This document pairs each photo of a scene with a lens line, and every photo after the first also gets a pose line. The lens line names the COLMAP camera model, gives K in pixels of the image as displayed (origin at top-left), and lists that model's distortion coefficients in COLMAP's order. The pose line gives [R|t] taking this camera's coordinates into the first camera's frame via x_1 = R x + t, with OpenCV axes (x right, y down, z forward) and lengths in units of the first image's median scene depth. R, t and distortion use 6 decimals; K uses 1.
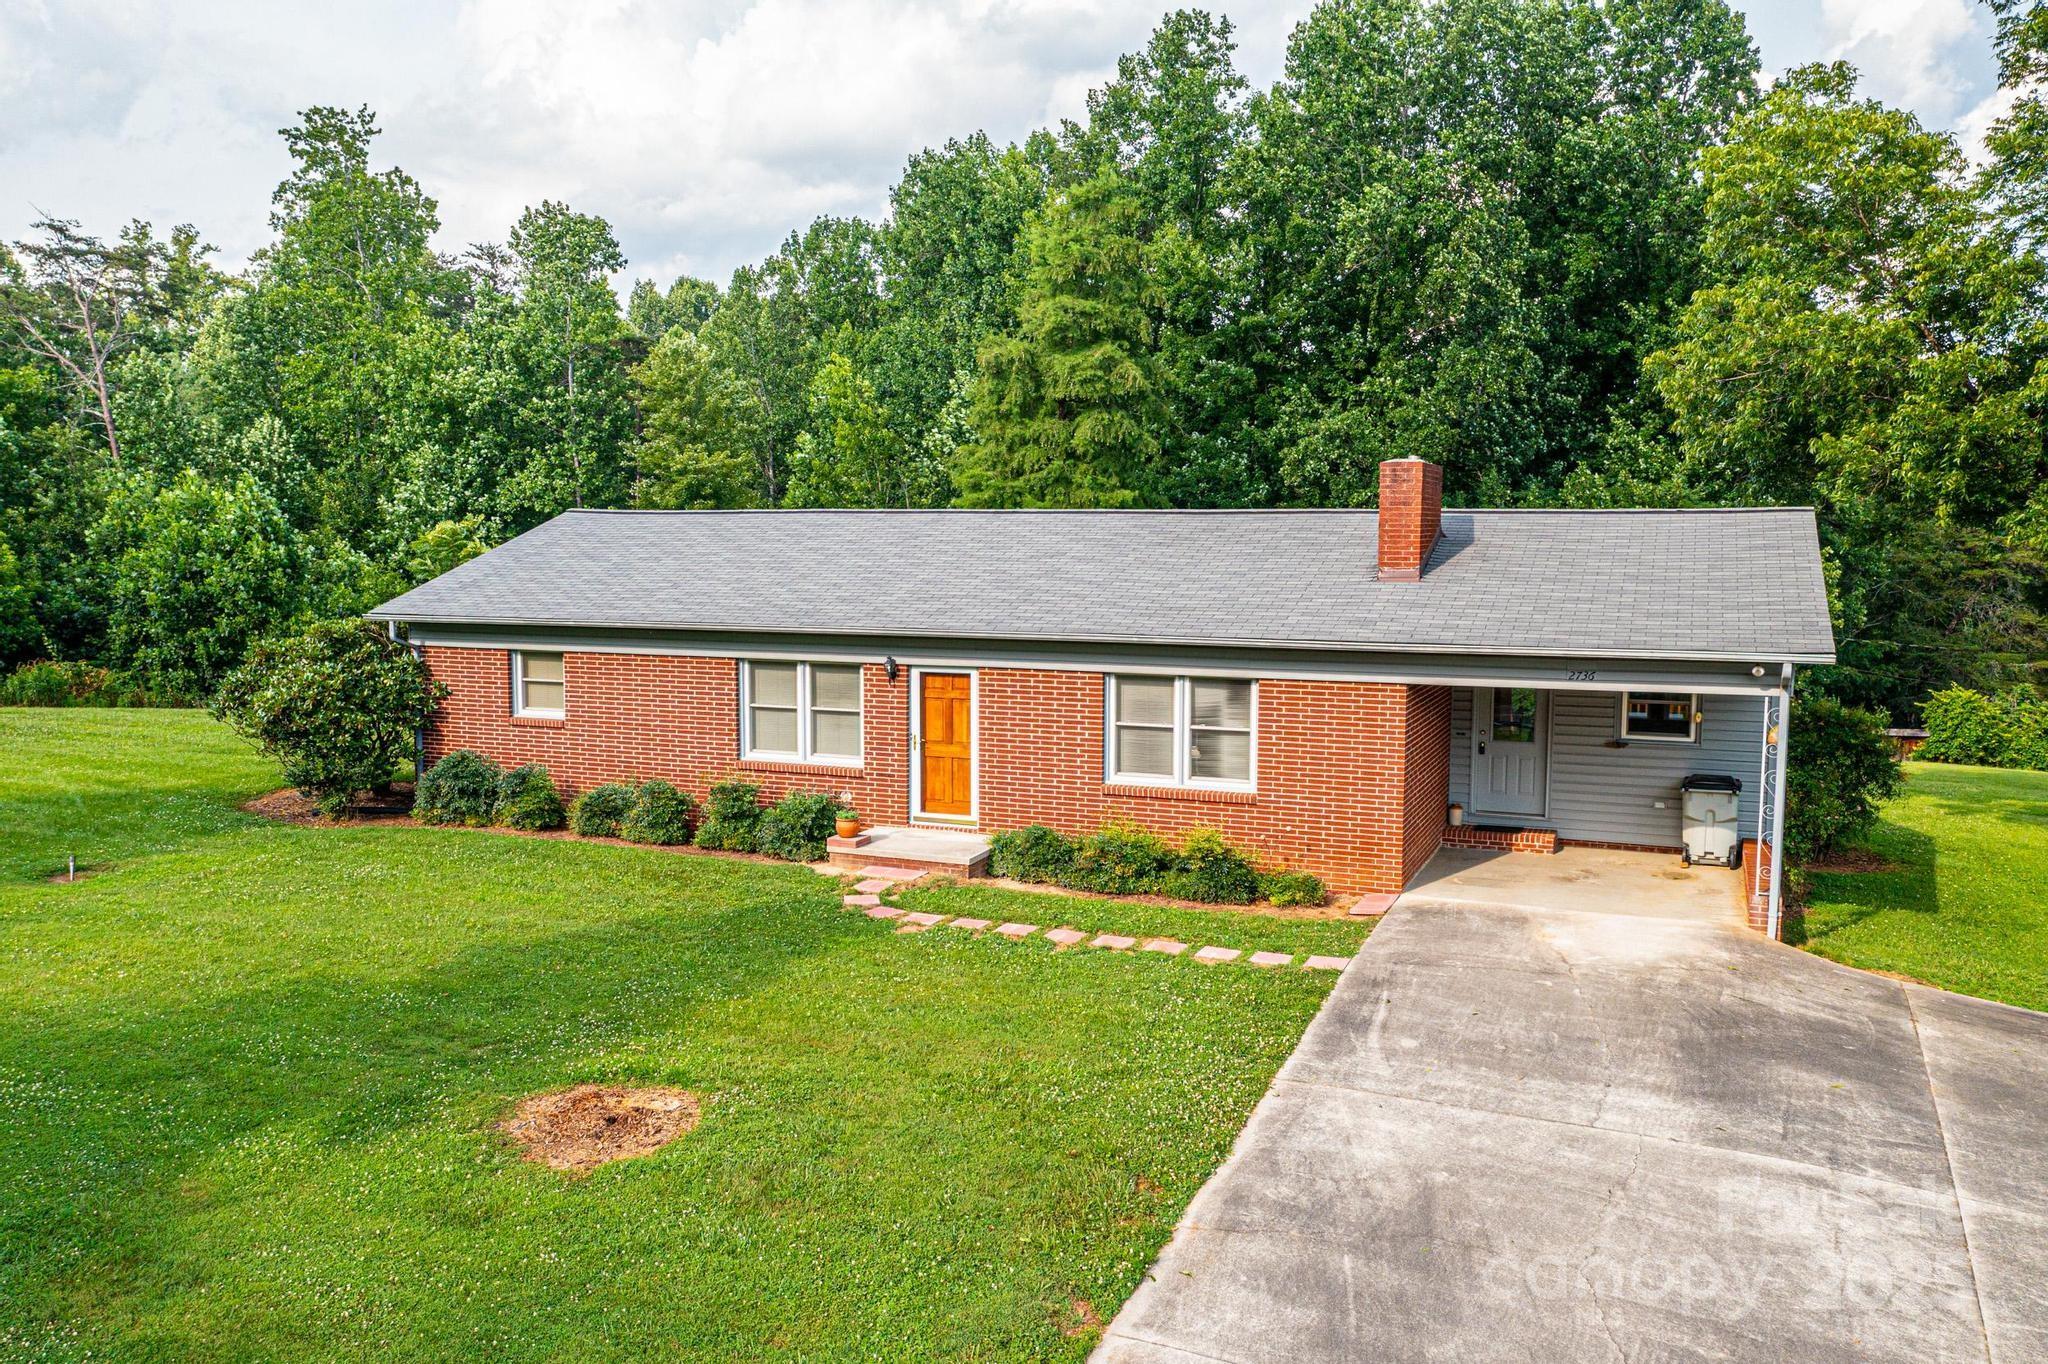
lens RADIAL K [[1628.6, 0, 1027.0], [0, 1628.6, 678.2], [0, 0, 1]] dist [0.016424, 0.001274]
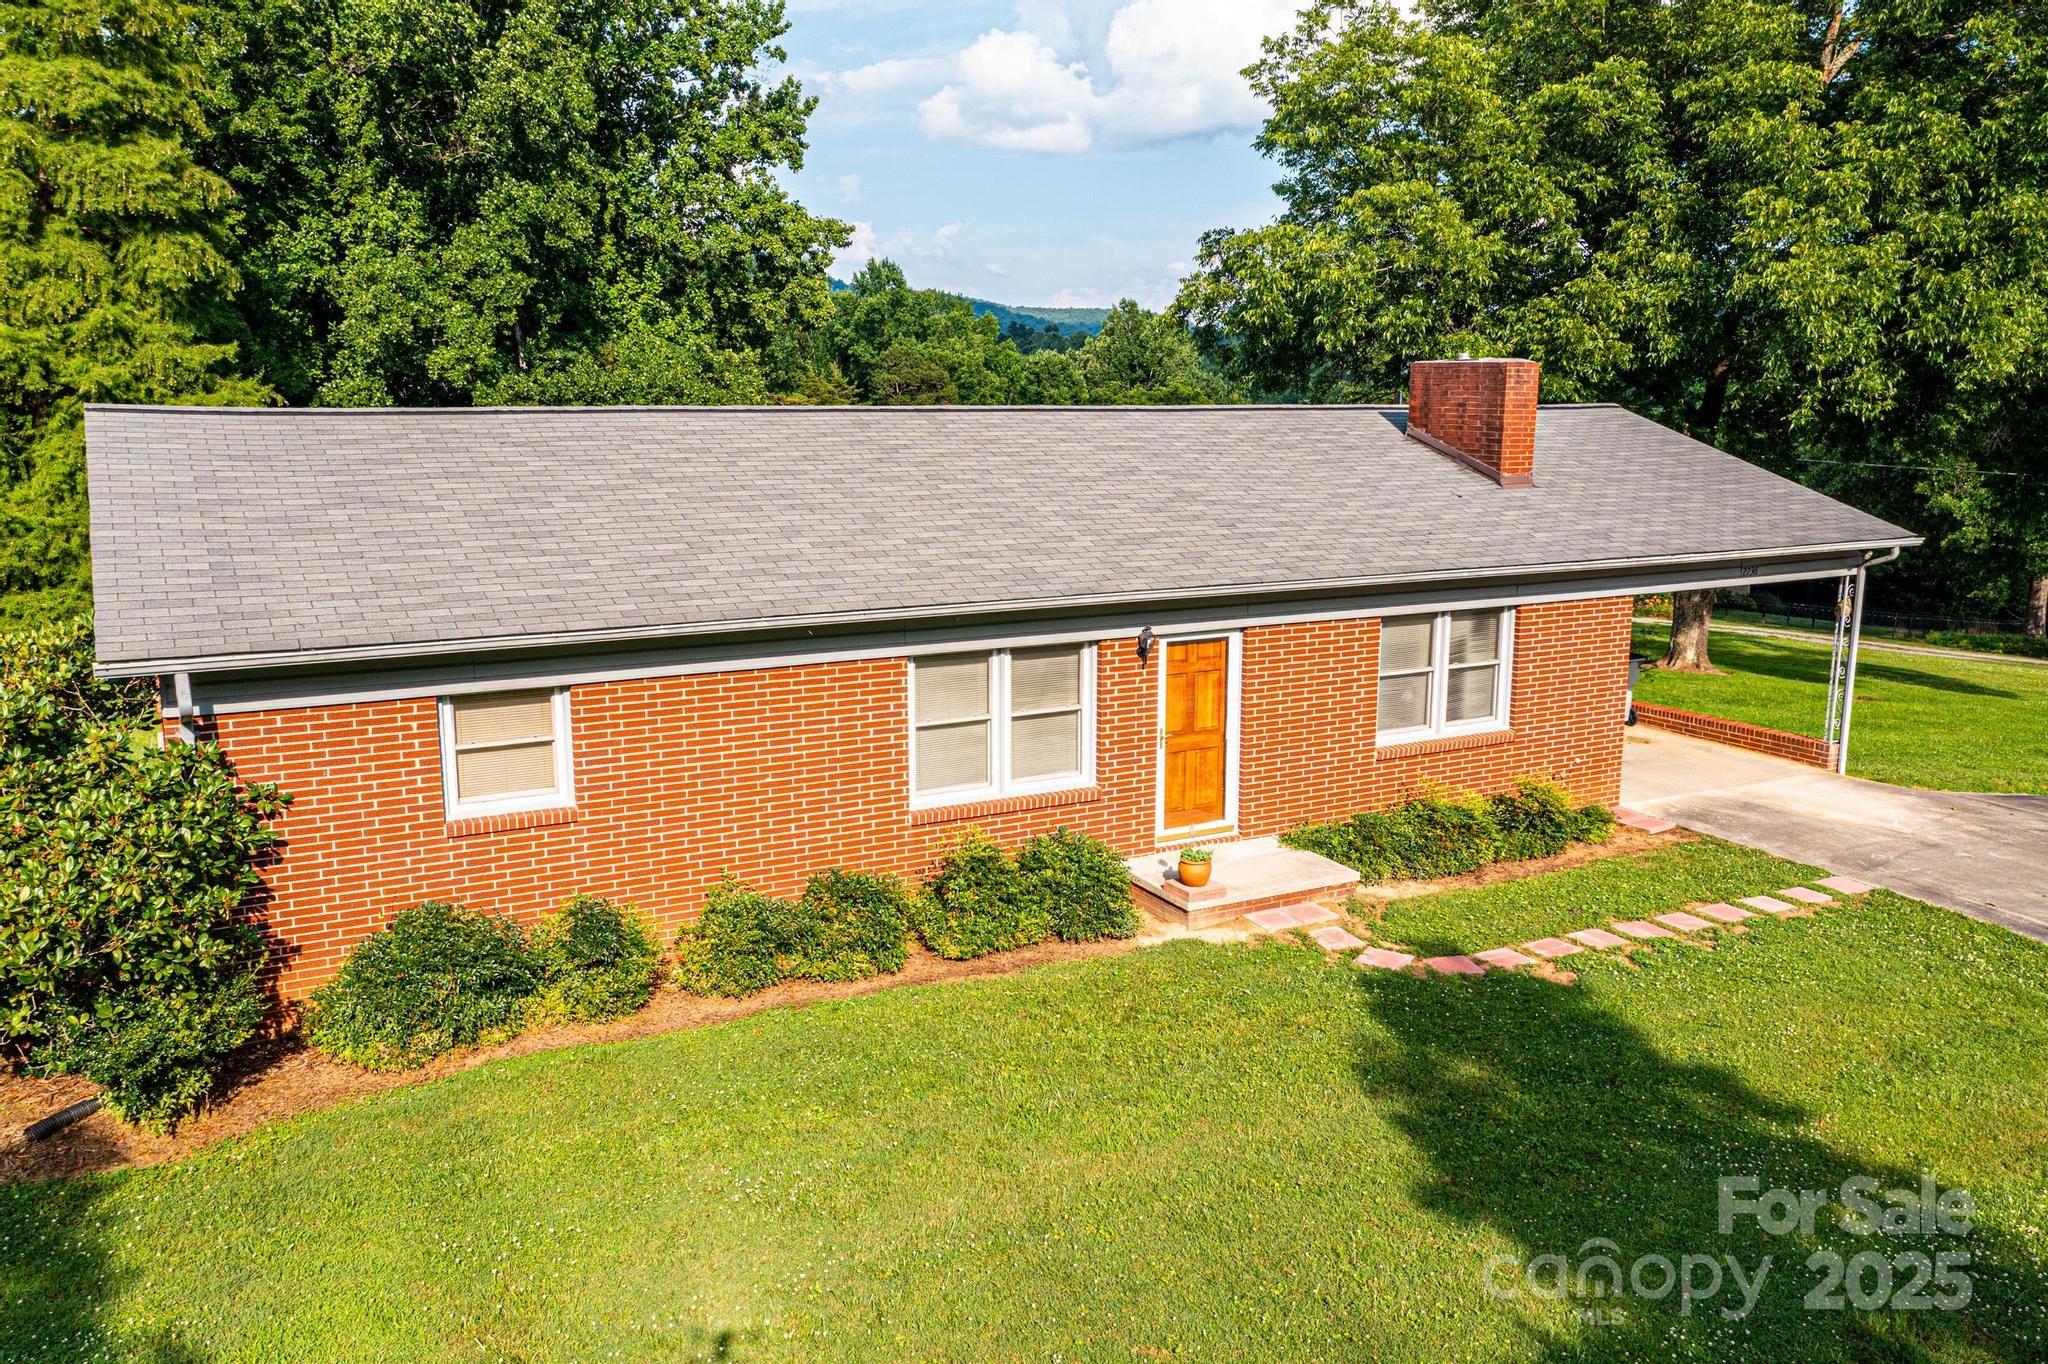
lens RADIAL K [[1628.6, 0, 1024.7], [0, 1628.6, 687.9], [0, 0, 1]] dist [0.016424, 0.001274]
pose [[0.623965, -0.146528, 0.767592, -0.715156], [0.068877, 0.988753, 0.132756, -0.091131], [-0.778411, -0.029966, 0.627039, 0.624282]]
